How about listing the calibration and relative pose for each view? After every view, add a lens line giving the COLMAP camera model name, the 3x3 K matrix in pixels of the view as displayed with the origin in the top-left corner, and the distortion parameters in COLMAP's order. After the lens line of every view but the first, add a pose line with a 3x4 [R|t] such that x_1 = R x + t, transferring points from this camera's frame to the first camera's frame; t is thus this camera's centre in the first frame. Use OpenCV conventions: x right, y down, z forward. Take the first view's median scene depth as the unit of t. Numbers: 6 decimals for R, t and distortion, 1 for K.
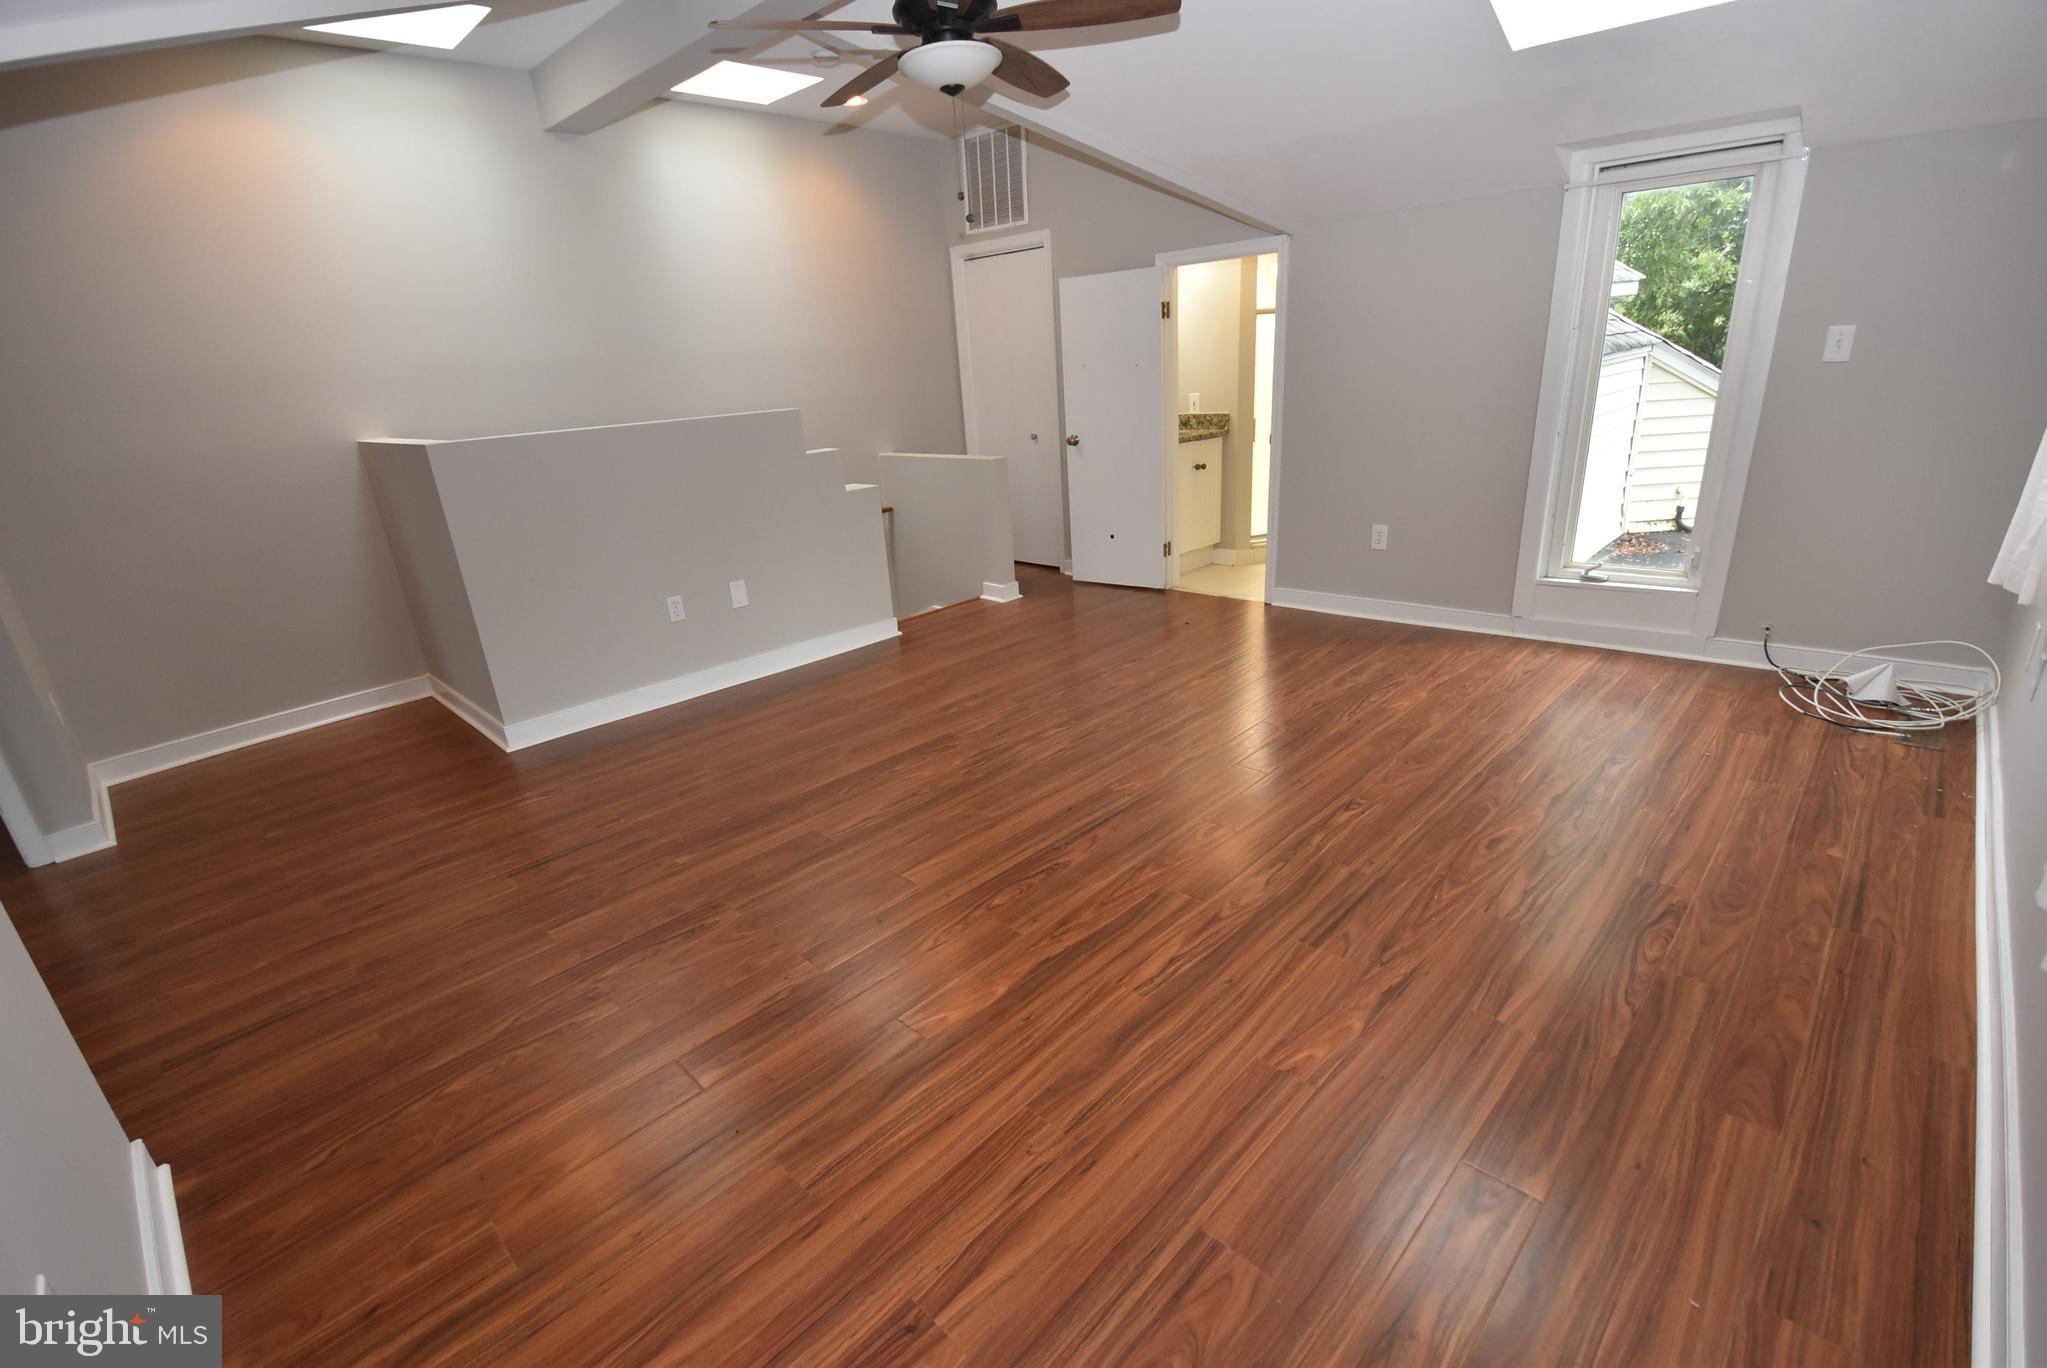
lens RADIAL K [[901.7, 0, 1028.7], [0, 901.7, 694.3], [0, 0, 1]] dist [0.021920, -0.026701]
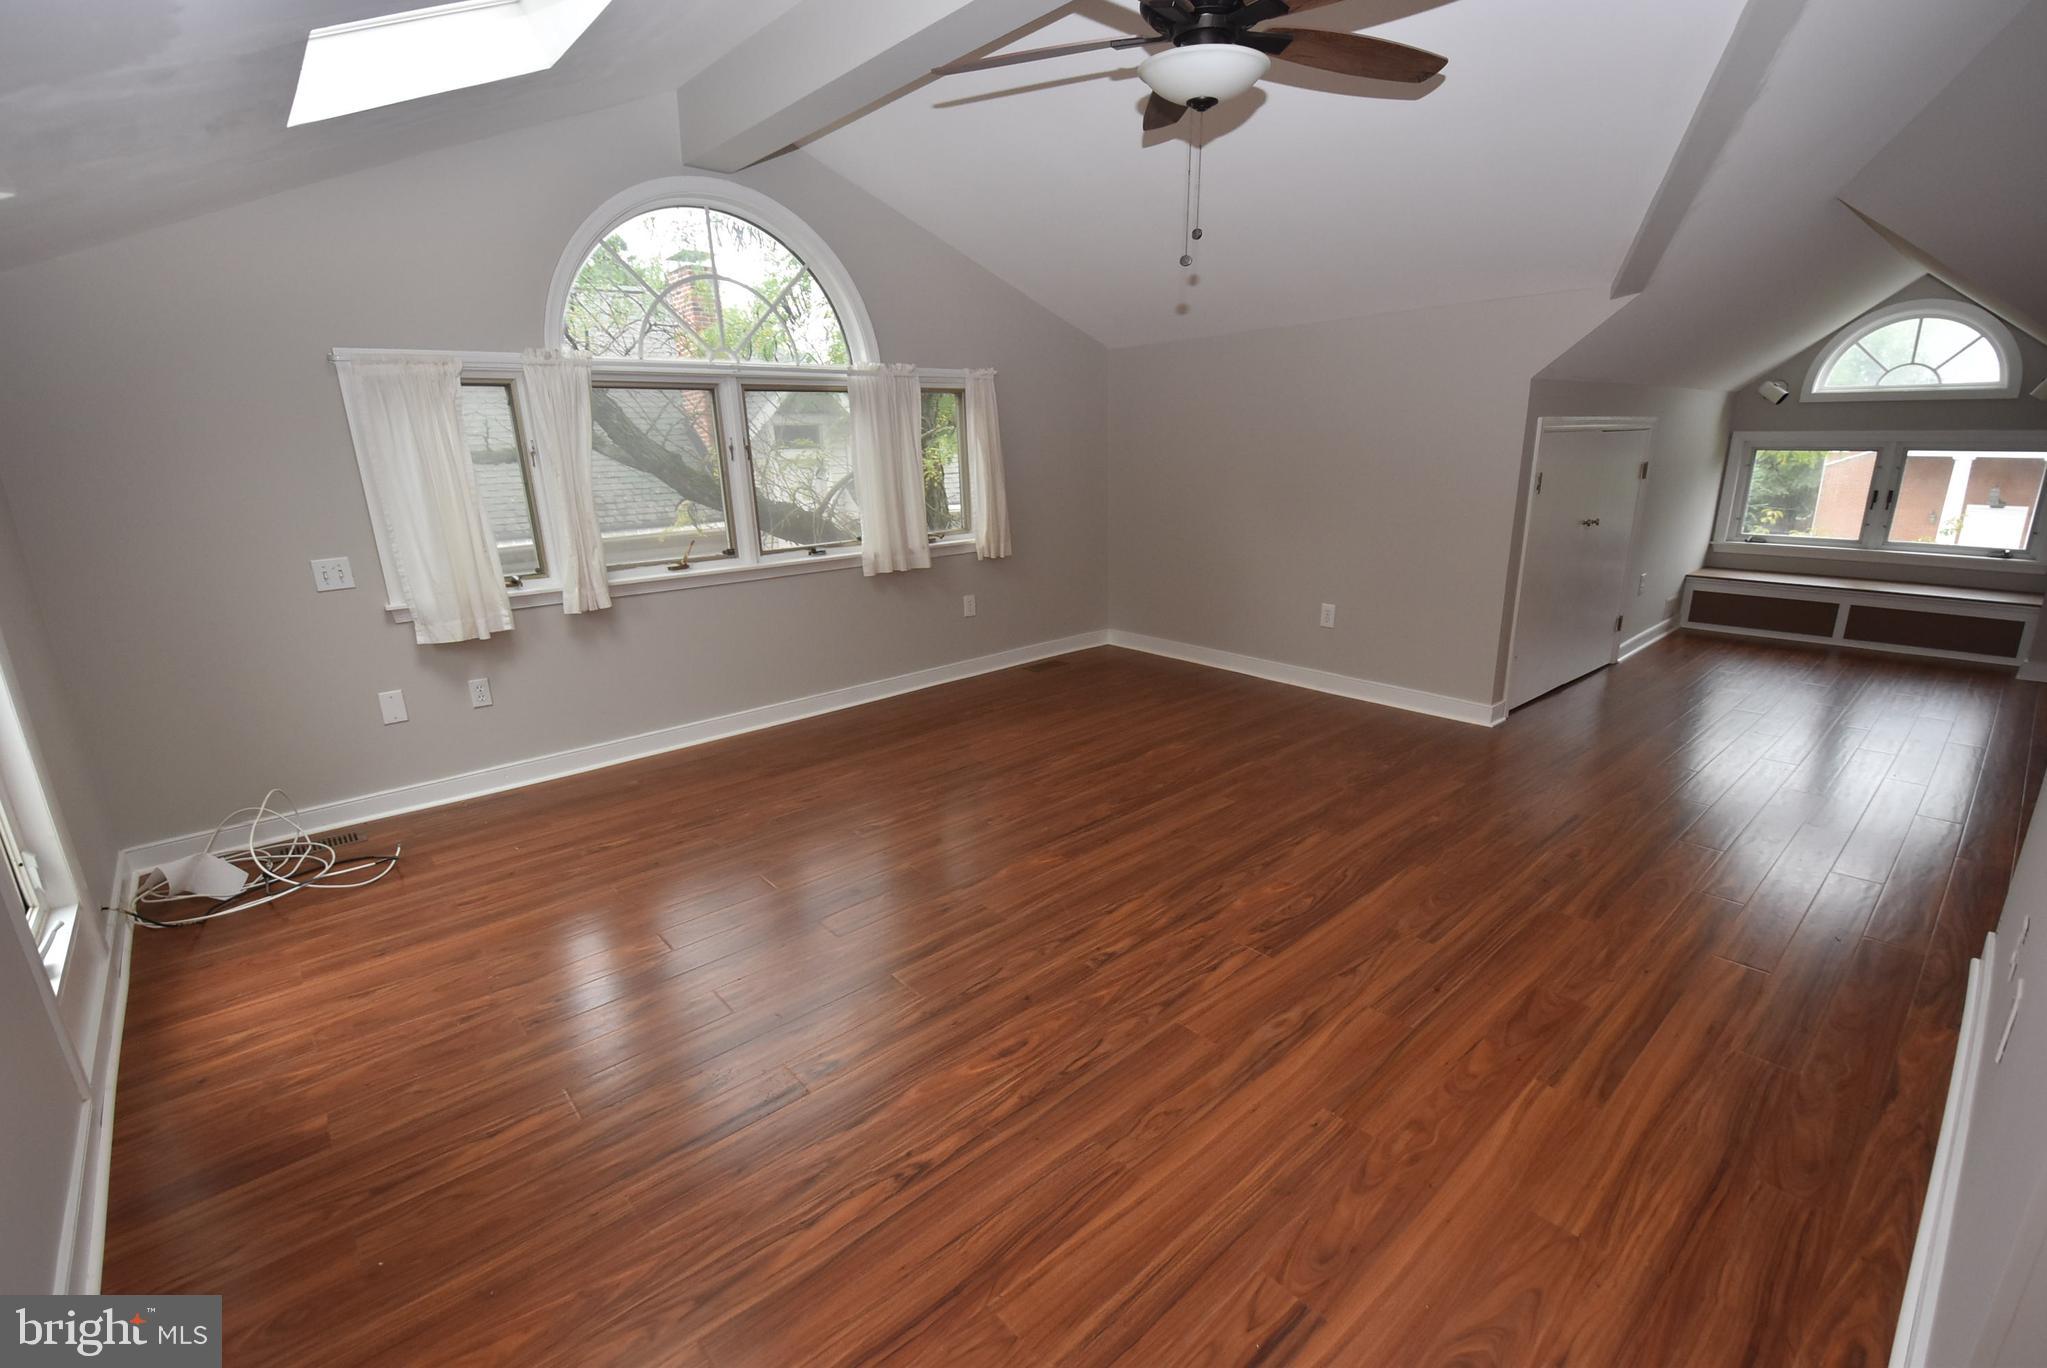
lens RADIAL K [[895.9, 0, 1025.5], [0, 895.9, 703.8], [0, 0, 1]] dist [0.016509, -0.023704]
pose [[-0.992390, 0.062712, 0.105971, 0.017926], [0.113472, 0.799954, 0.589235, -0.691874], [-0.047819, 0.596775, -0.800982, 1.869302]]
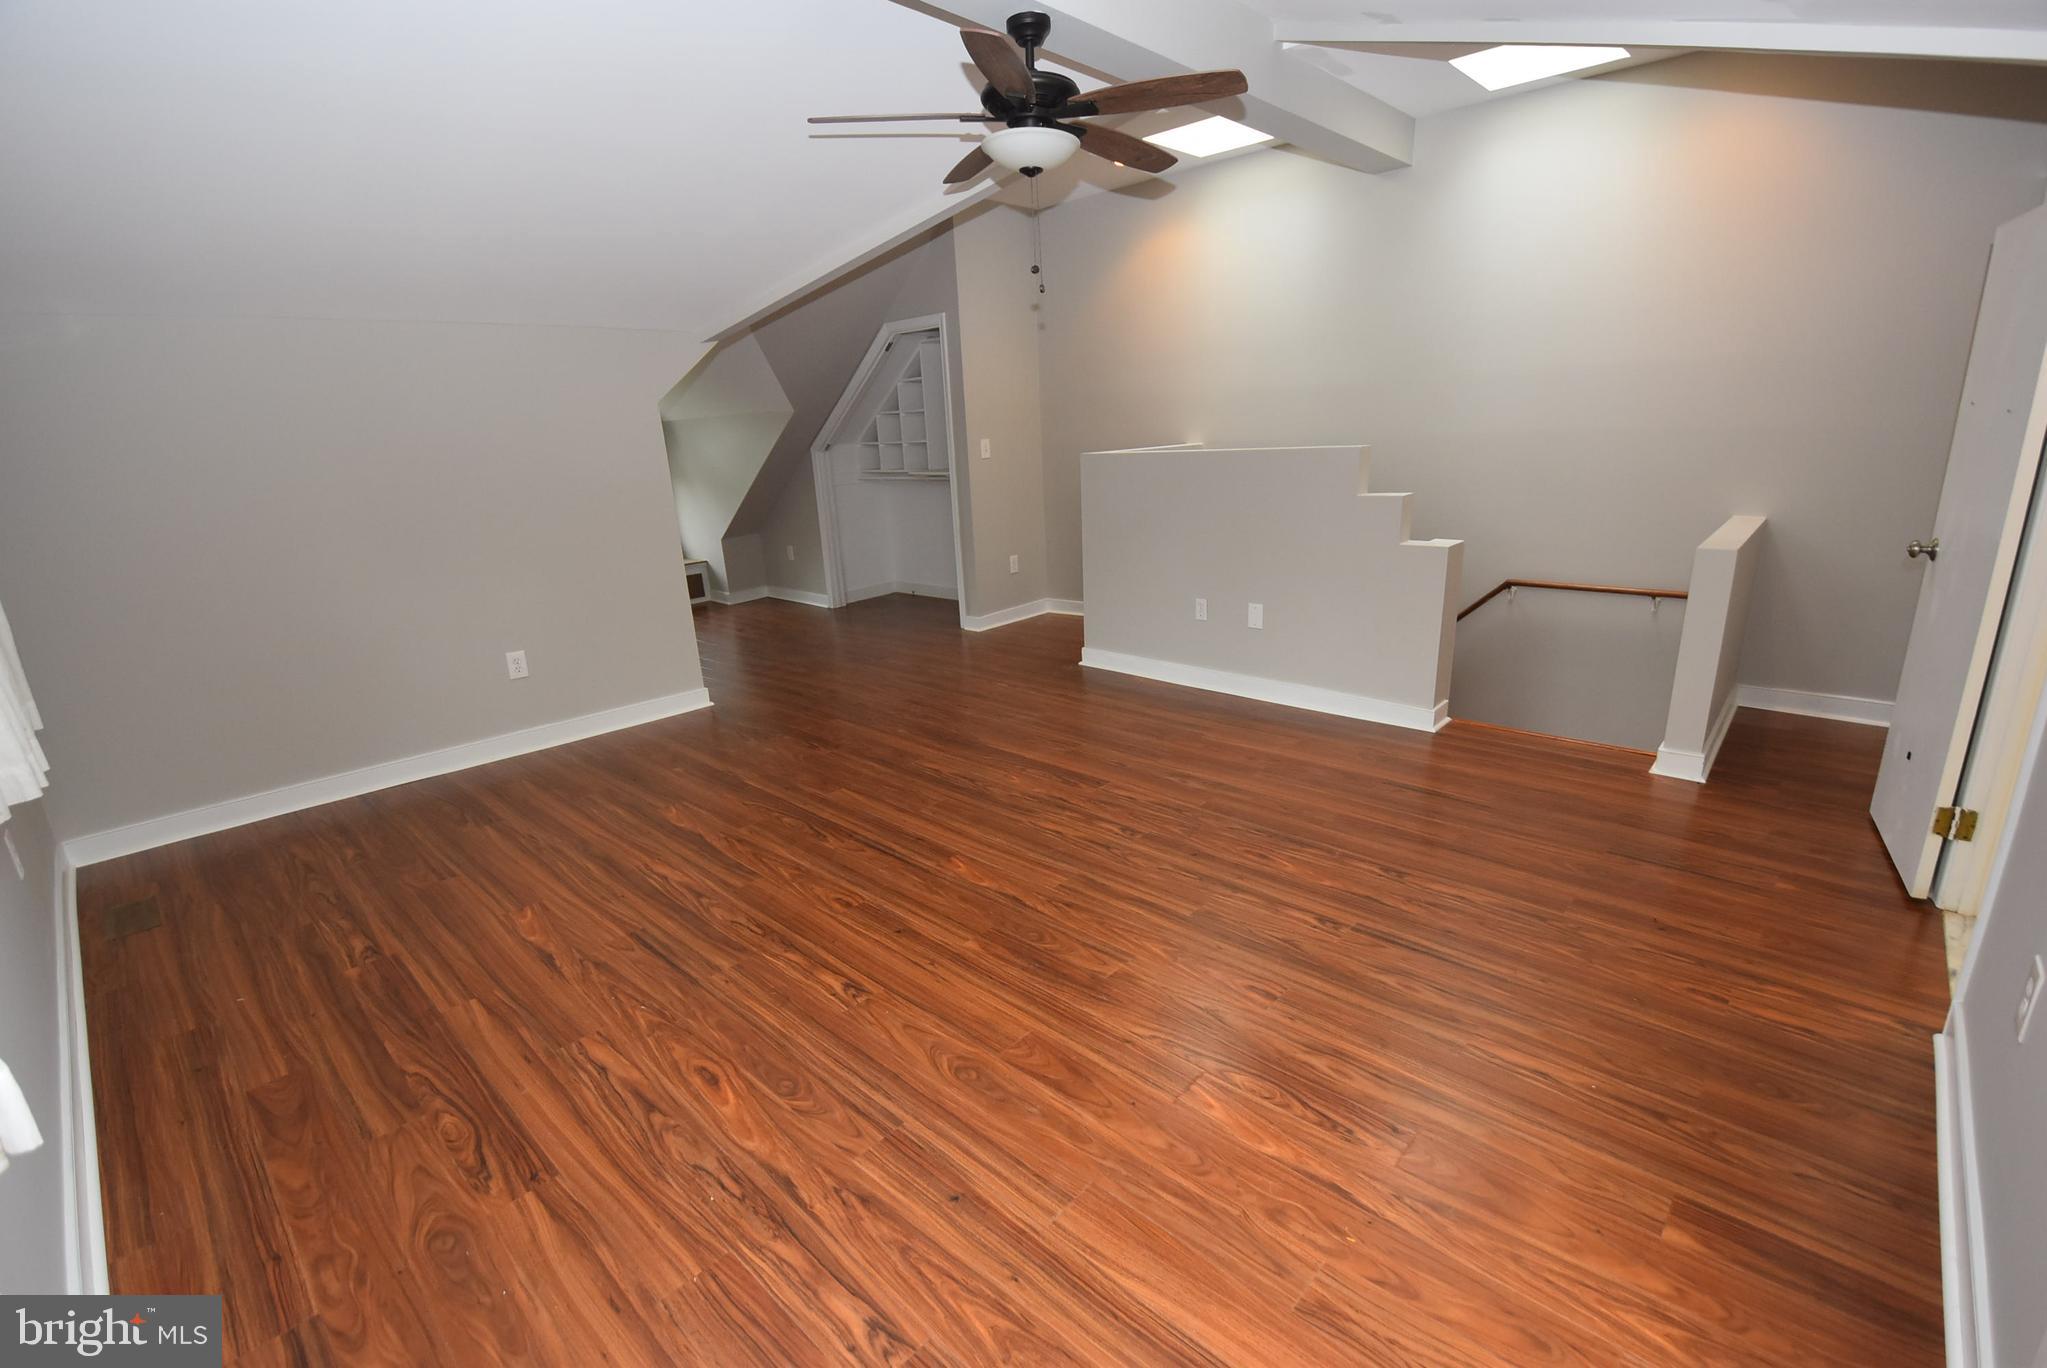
lens RADIAL K [[895.9, 0, 1025.5], [0, 895.9, 703.8], [0, 0, 1]] dist [0.016509, -0.023704]
pose [[0.018657, 0.351150, -0.936133, 1.051943], [-0.302390, 0.894429, 0.329480, -0.433551], [0.953002, 0.276930, 0.122872, 0.994316]]
